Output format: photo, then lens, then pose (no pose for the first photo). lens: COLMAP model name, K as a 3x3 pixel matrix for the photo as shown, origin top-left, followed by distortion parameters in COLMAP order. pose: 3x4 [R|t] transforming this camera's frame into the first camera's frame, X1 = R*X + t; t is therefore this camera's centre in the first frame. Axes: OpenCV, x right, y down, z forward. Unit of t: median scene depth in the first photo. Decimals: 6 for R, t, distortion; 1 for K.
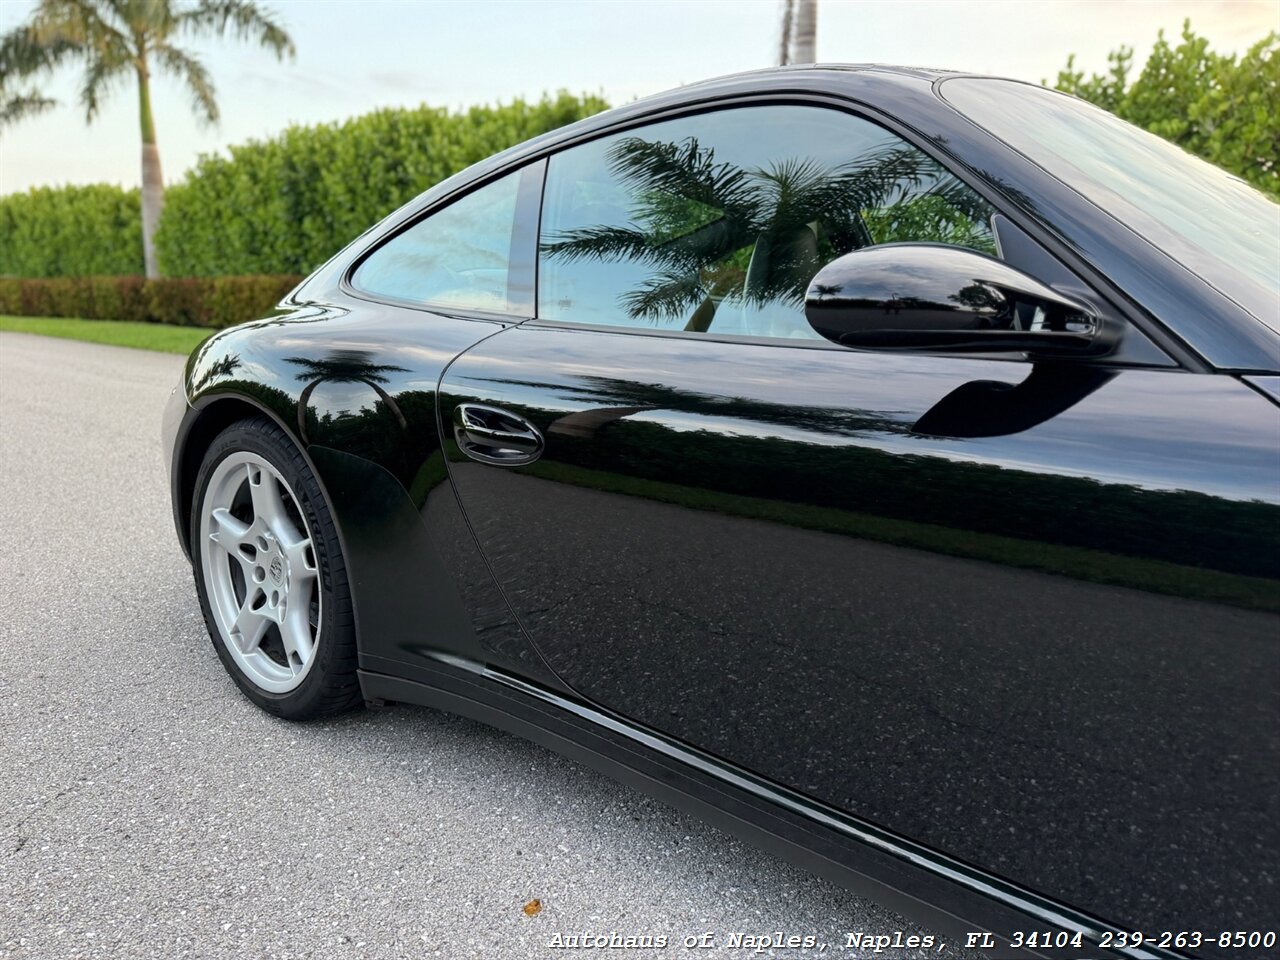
lens RADIAL K [[920.1, 0, 652.9], [0, 920.1, 491.2], [0, 0, 1]] dist [0.054344, -0.067616]
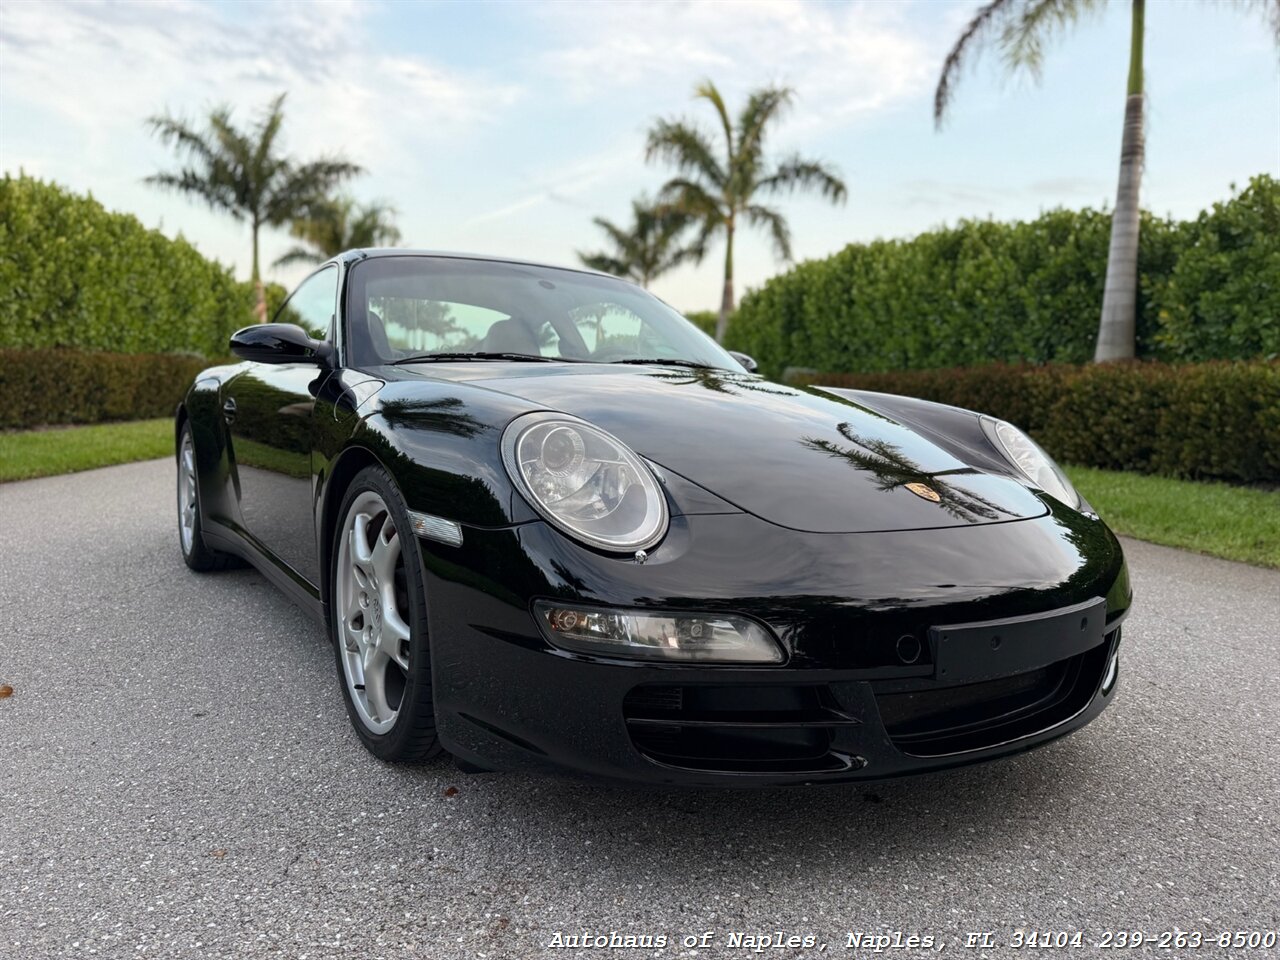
lens RADIAL K [[920.1, 0, 652.9], [0, 920.1, 491.2], [0, 0, 1]] dist [0.054344, -0.067616]
pose [[0.790131, 0.077424, -0.608029, 0.273464], [-0.144640, 0.987527, -0.062211, 0.026528], [0.595628, 0.137100, 0.791474, -0.081950]]
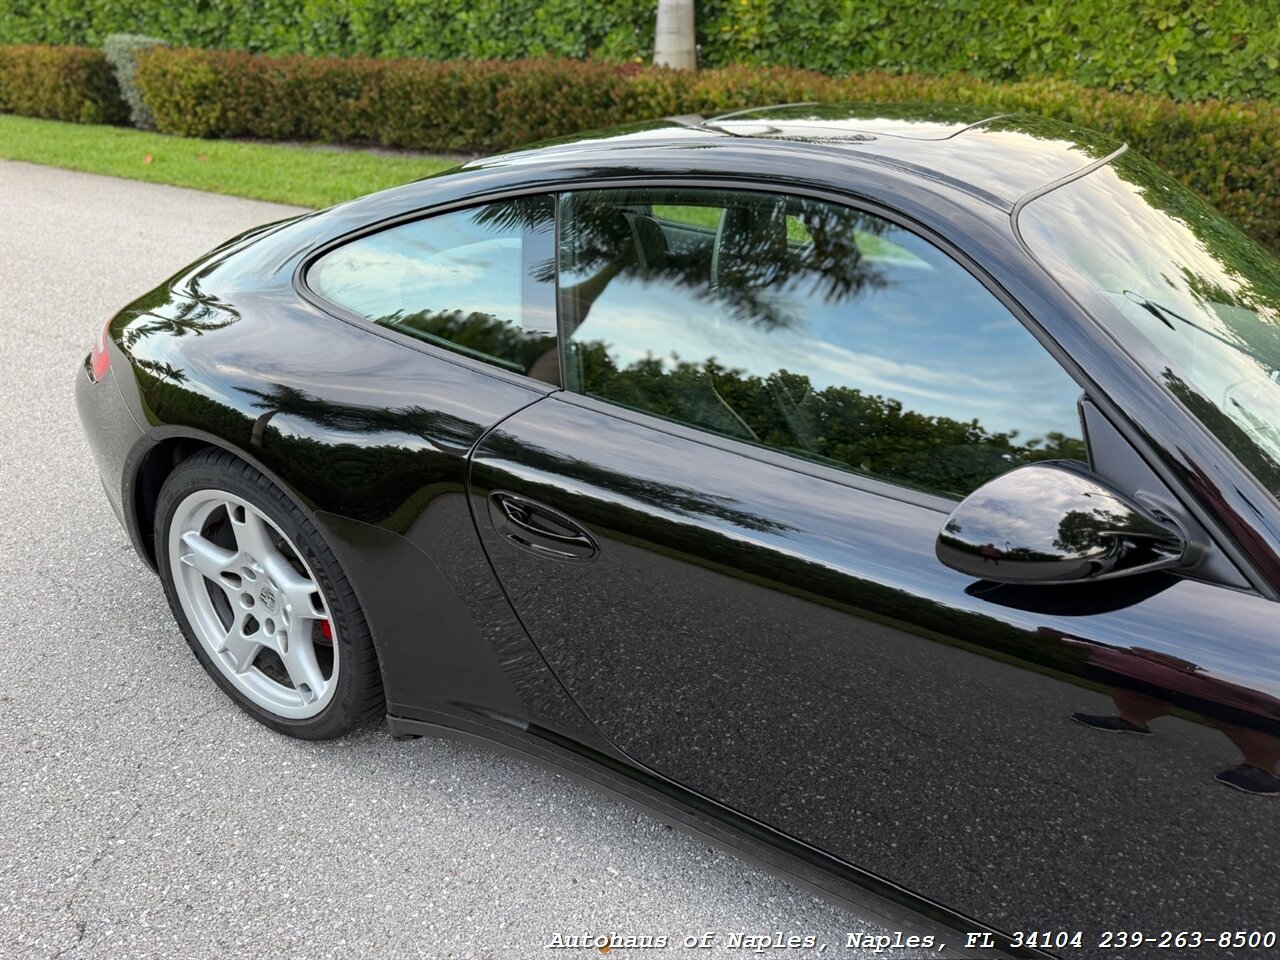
lens RADIAL K [[933.5, 0, 657.8], [0, 933.5, 484.4], [0, 0, 1]] dist [-0.011260, 0.007748]
pose [[0.986387, -0.060493, 0.152911, -0.019298], [0.023050, 0.971561, 0.235666, -0.032839], [-0.162818, -0.228933, 0.959729, 0.003981]]
